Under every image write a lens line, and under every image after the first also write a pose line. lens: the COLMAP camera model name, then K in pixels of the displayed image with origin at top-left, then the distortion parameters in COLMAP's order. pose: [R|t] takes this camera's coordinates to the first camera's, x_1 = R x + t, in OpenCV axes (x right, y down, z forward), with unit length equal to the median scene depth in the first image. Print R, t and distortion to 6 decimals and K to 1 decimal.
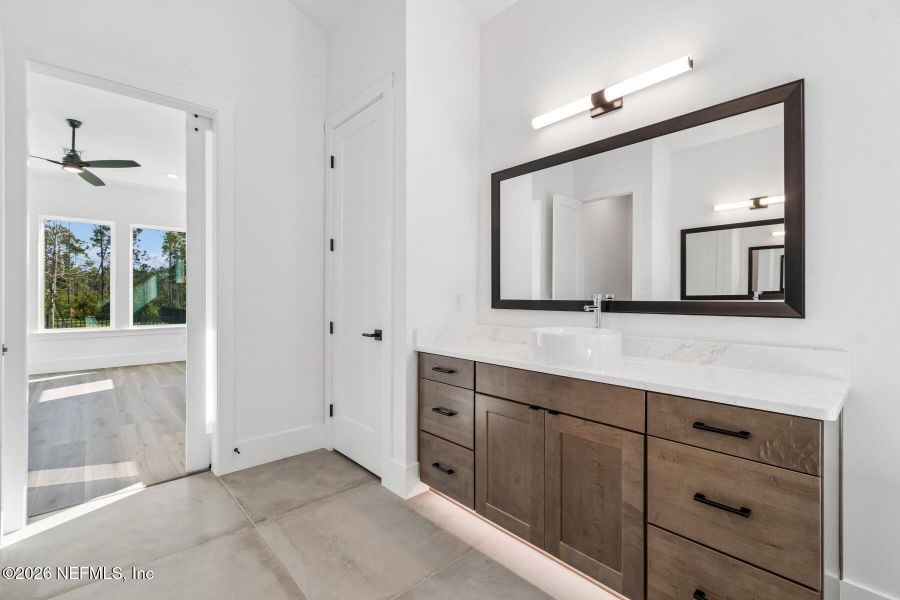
lens RADIAL K [[396.2, 0, 446.2], [0, 396.2, 297.8], [0, 0, 1]] dist [0.012411, -0.007175]
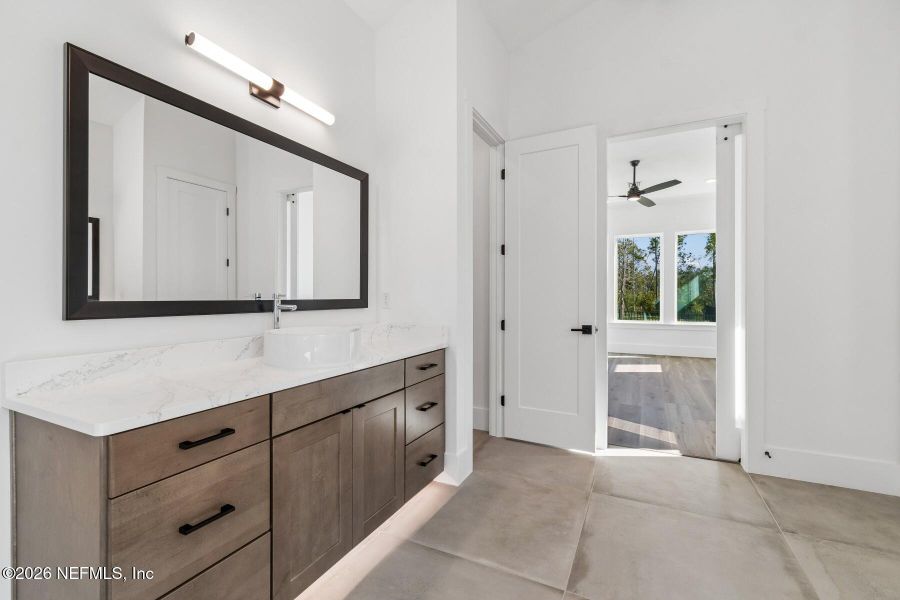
lens RADIAL K [[396.2, 0, 446.2], [0, 396.2, 297.8], [0, 0, 1]] dist [0.012411, -0.007175]
pose [[0.363546, 0.000392, -0.931576, 0.076918], [0.002316, 0.999996, 0.001325, -0.001293], [0.931573, -0.002639, 0.363544, -0.069585]]
